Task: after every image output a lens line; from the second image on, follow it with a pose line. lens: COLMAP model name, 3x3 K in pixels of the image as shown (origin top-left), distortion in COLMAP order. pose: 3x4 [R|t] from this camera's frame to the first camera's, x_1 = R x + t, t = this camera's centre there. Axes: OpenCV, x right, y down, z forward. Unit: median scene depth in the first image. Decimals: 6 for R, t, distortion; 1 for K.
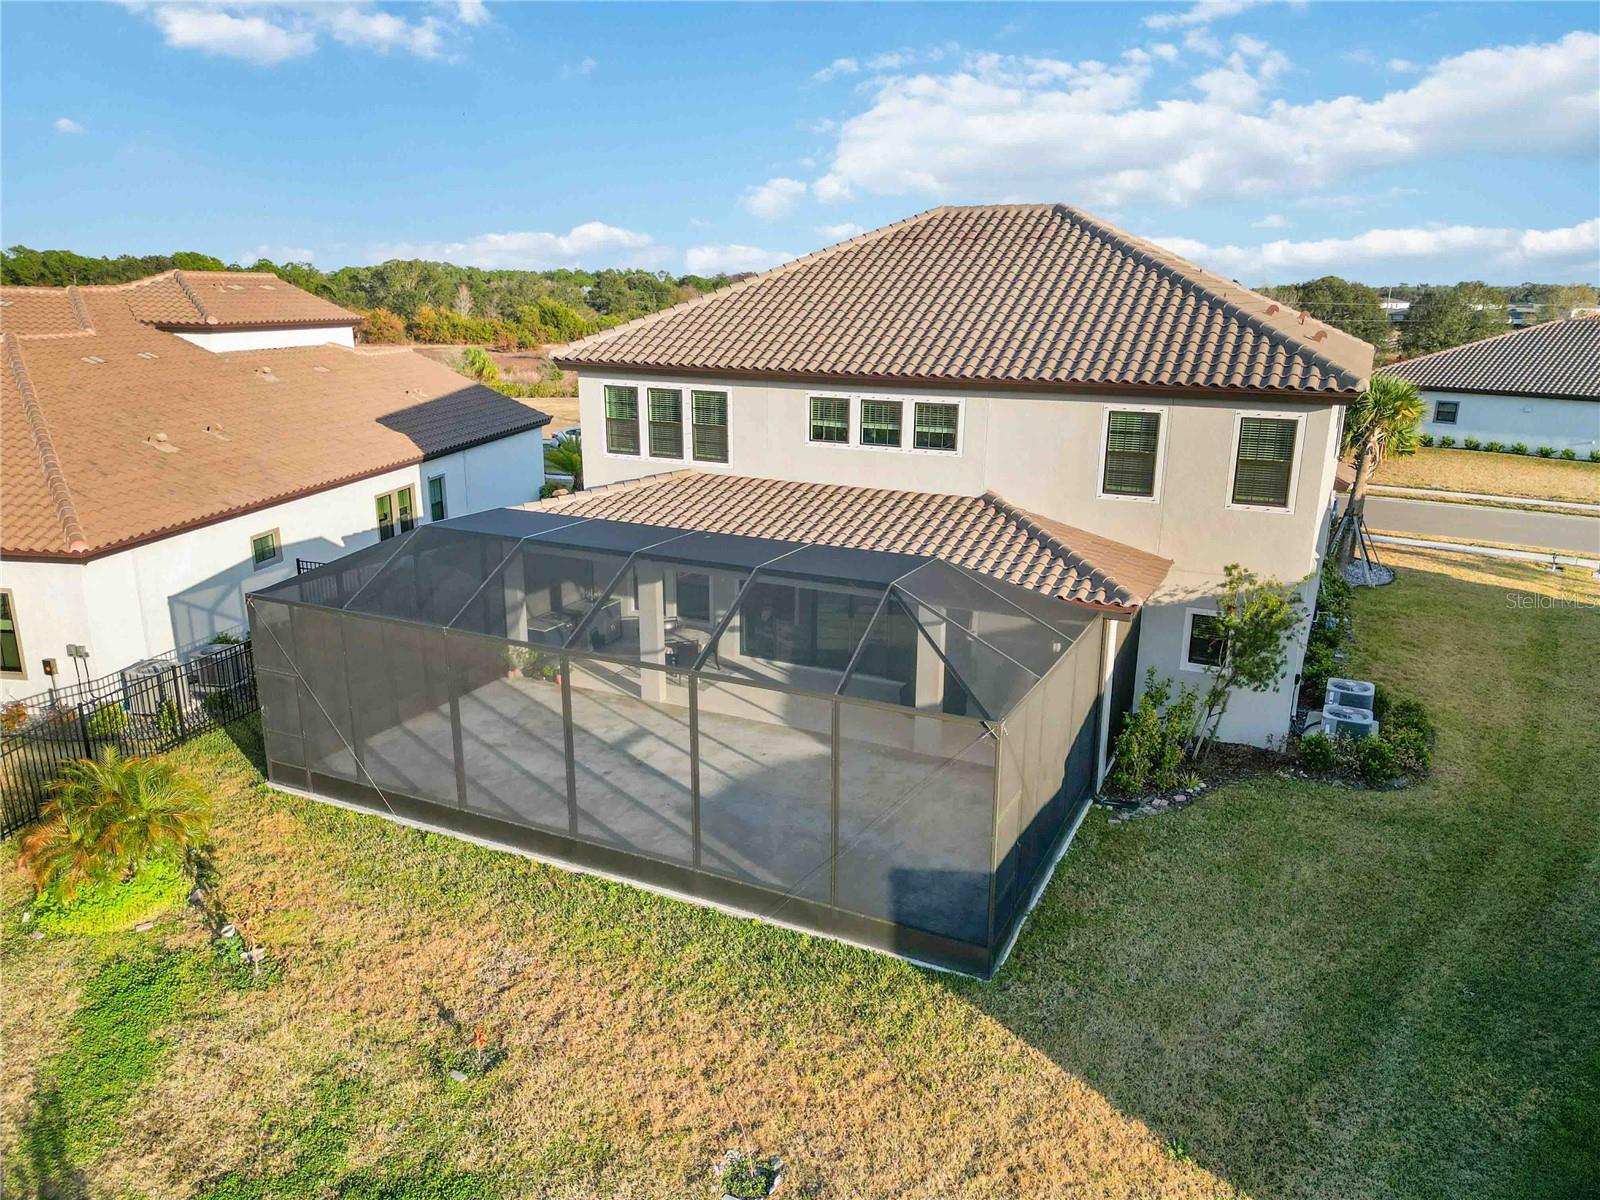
lens RADIAL K [[1124.5, 0, 800.0], [0, 1124.5, 600.0], [0, 0, 1]] dist [0.094858, -0.106347]
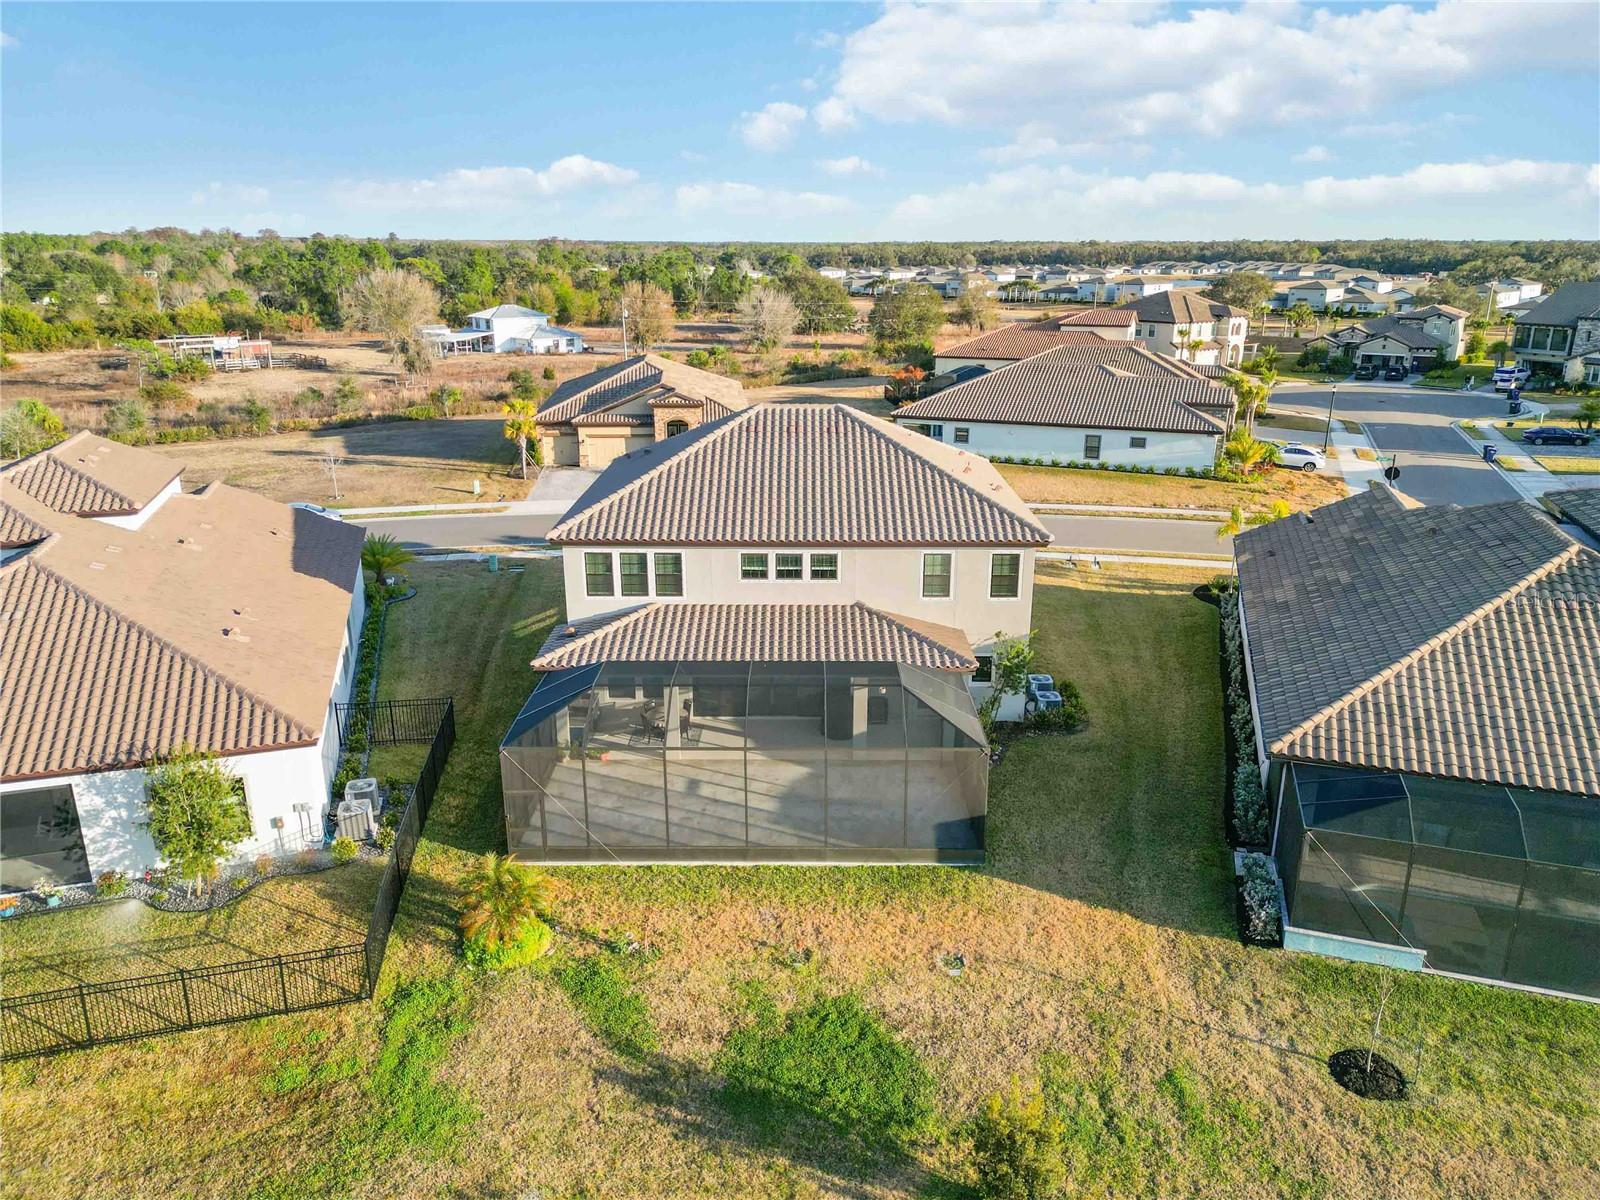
lens RADIAL K [[1124.5, 0, 800.0], [0, 1124.5, 600.0], [0, 0, 1]] dist [0.094858, -0.106347]
pose [[0.898299, -0.139464, 0.416663, -0.608421], [0.121059, 0.990144, 0.070422, -0.223145], [-0.422378, -0.012820, 0.906329, -0.499333]]
